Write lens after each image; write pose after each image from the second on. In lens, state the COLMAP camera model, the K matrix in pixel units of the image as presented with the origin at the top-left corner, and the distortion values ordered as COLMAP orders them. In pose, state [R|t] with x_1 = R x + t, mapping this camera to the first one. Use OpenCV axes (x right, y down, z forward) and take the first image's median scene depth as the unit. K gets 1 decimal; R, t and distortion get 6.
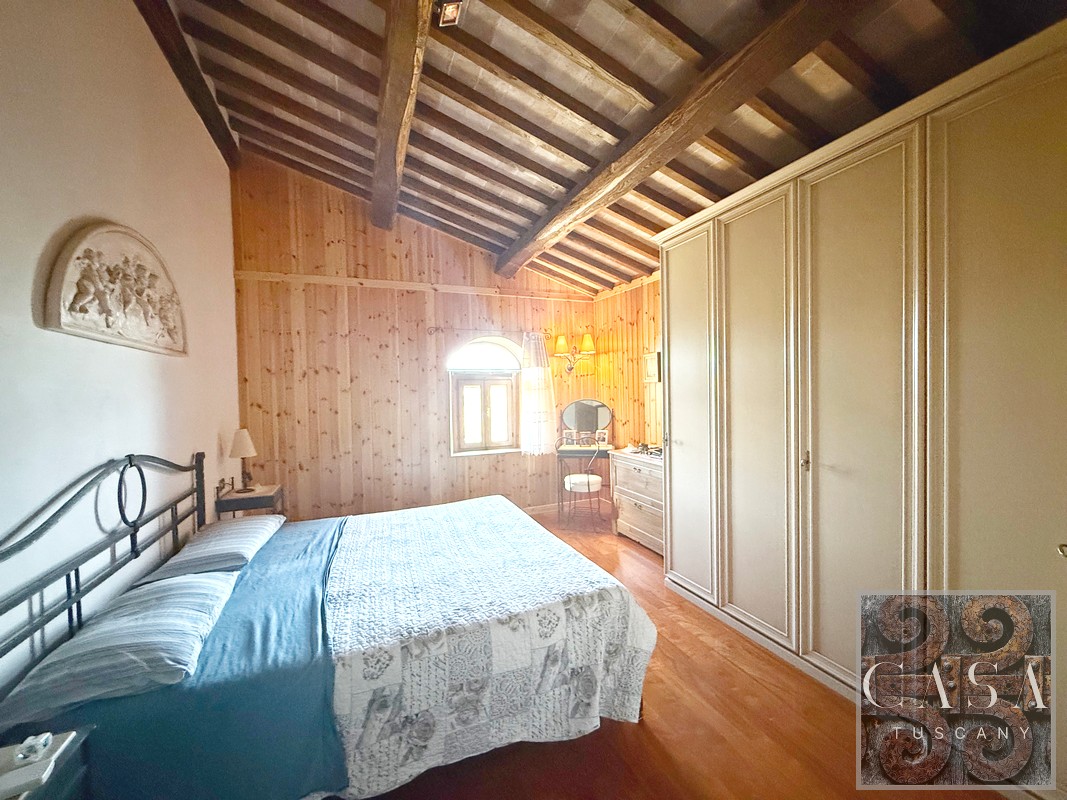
lens RADIAL K [[424.9, 0, 533.5], [0, 424.9, 400.0], [0, 0, 1]] dist [-0.000776, 0.000192]
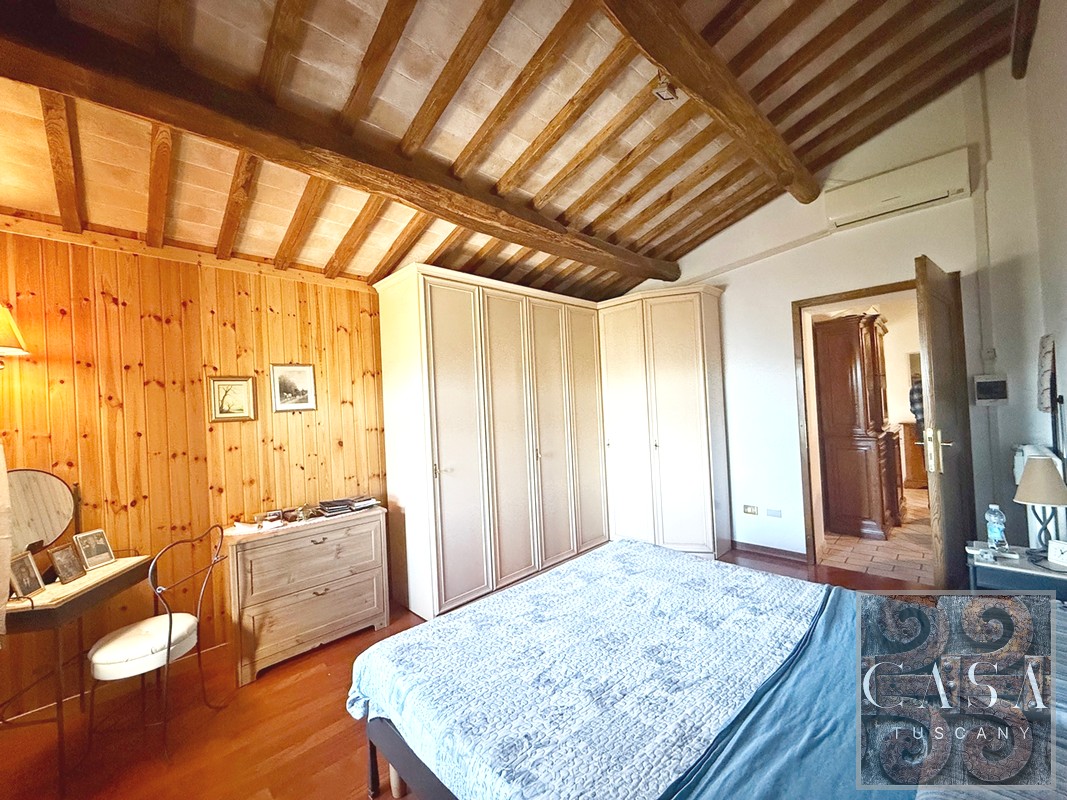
lens RADIAL K [[424.9, 0, 533.5], [0, 424.9, 400.0], [0, 0, 1]] dist [-0.000776, 0.000192]
pose [[-0.369543, 0.052198, 0.927746, -0.702359], [0.079475, 0.996538, -0.024412, -0.030410], [-0.925809, 0.064711, -0.372412, 1.150539]]
